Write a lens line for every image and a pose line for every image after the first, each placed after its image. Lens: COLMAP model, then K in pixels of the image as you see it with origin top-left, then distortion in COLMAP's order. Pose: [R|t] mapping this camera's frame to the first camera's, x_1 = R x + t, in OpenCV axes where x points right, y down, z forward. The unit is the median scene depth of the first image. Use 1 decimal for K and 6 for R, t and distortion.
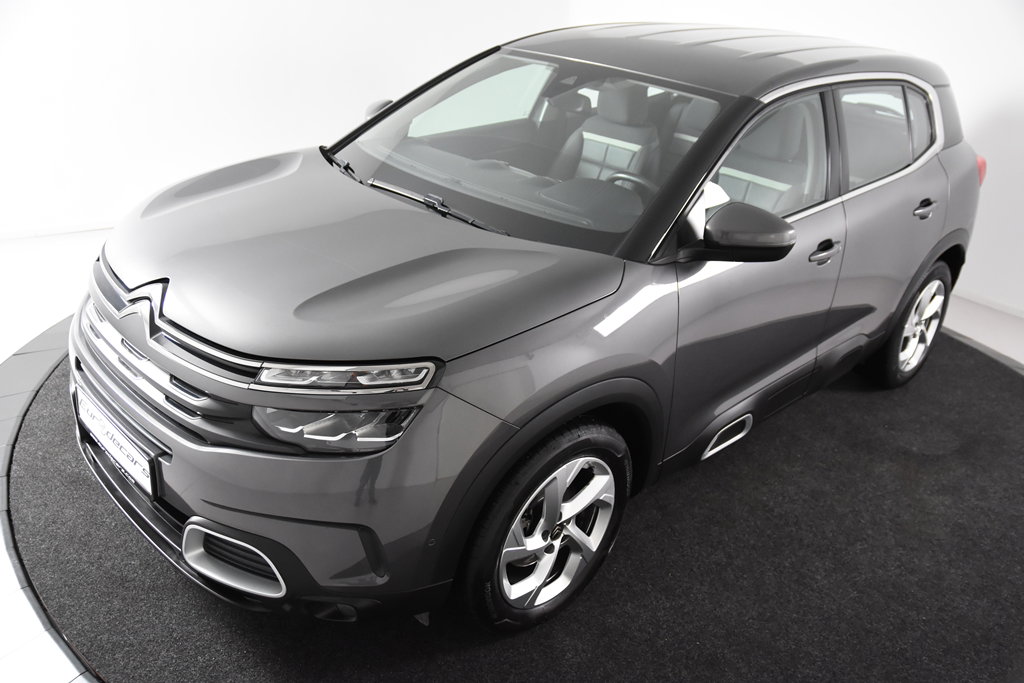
lens RADIAL K [[895.0, 0, 512.4], [0, 895.0, 341.4], [0, 0, 1]] dist [-0.052182, -0.001280]
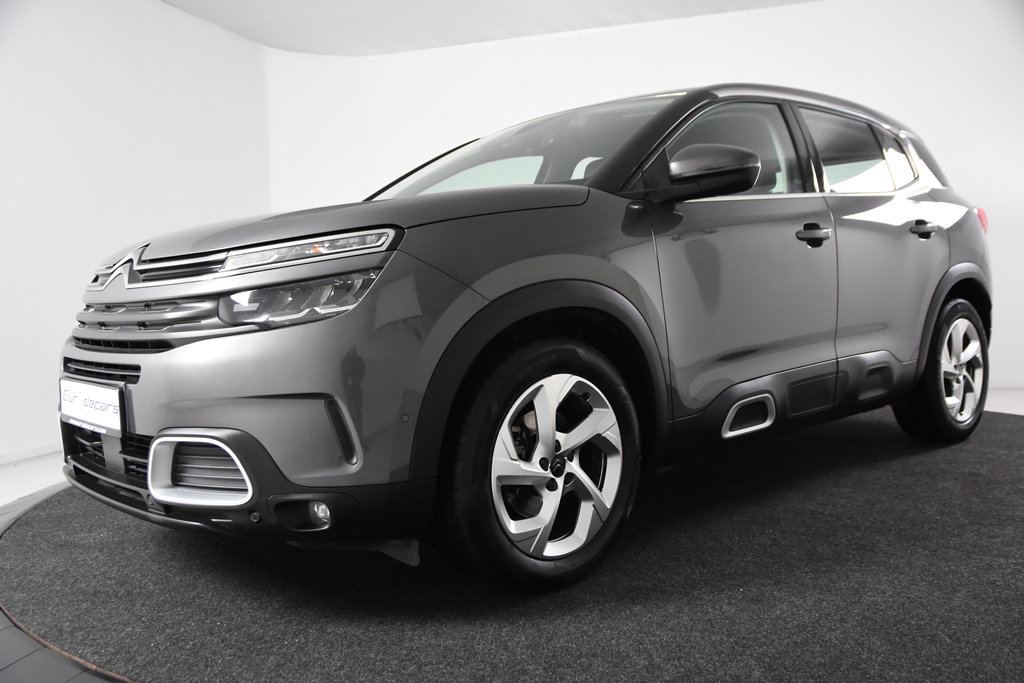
lens RADIAL K [[911.3, 0, 513.8], [0, 911.3, 345.7], [0, 0, 1]] dist [-0.029113, 0.023998]
pose [[0.991206, -0.122548, -0.049925, 0.065209], [0.096329, 0.926907, -0.362717, 0.424110], [0.090727, 0.354718, 0.930561, 0.081838]]
